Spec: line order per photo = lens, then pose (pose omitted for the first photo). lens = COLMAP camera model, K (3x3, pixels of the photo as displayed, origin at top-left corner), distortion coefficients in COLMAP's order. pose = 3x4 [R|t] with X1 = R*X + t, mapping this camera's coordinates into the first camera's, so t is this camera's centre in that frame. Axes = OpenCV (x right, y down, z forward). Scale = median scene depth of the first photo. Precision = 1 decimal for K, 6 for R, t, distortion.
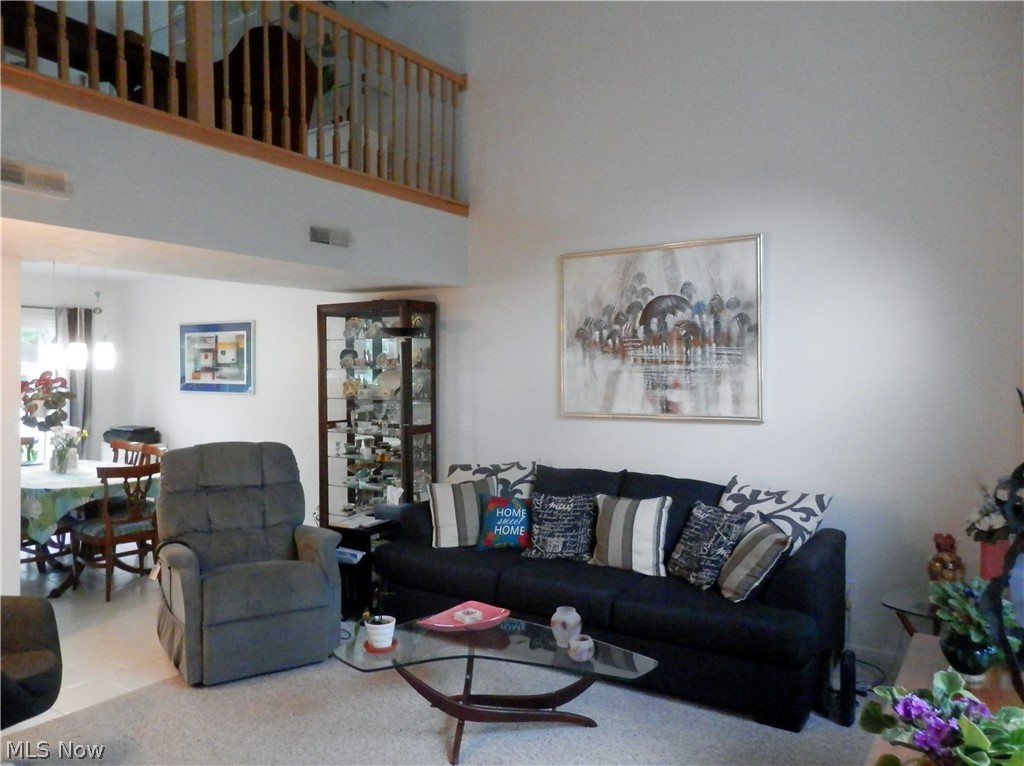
lens RADIAL K [[763.5, 0, 512.0], [0, 763.5, 383.0], [0, 0, 1]] dist [-0.007045, 0.013015]
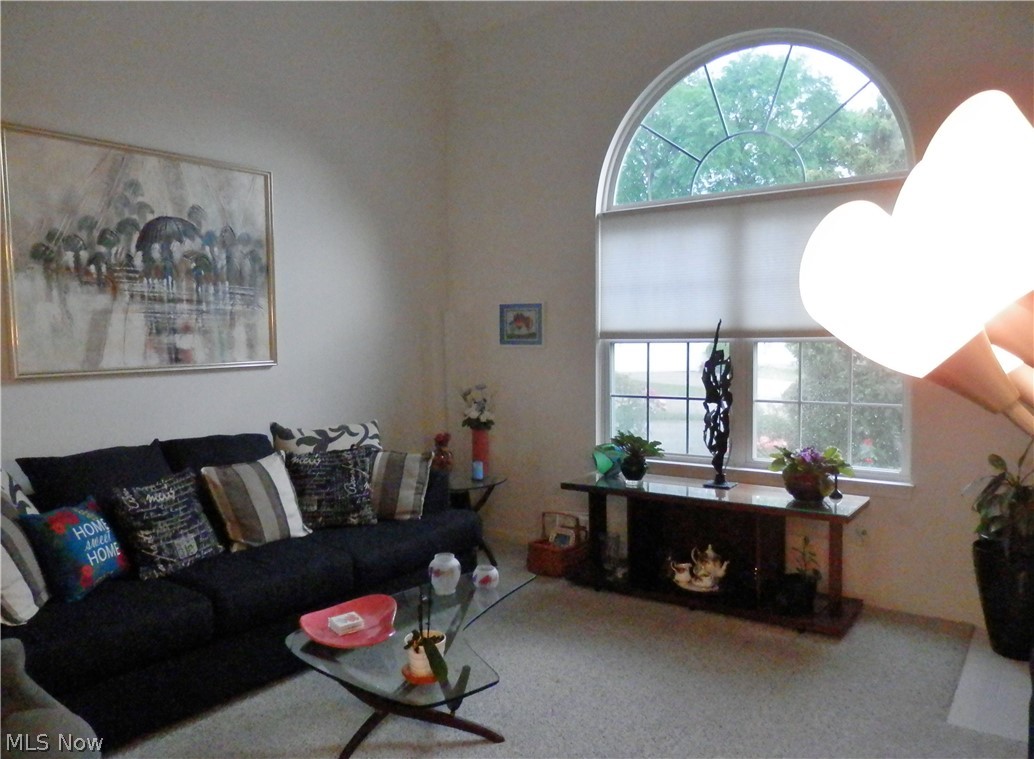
lens RADIAL K [[787.2, 0, 517.0], [0, 787.2, 379.5], [0, 0, 1]] dist [0.003971, 0.001426]
pose [[0.042104, -0.058367, 0.997407, -0.620323], [0.025434, 0.998031, 0.057329, 0.017693], [-0.998789, 0.022955, 0.043506, 0.603542]]
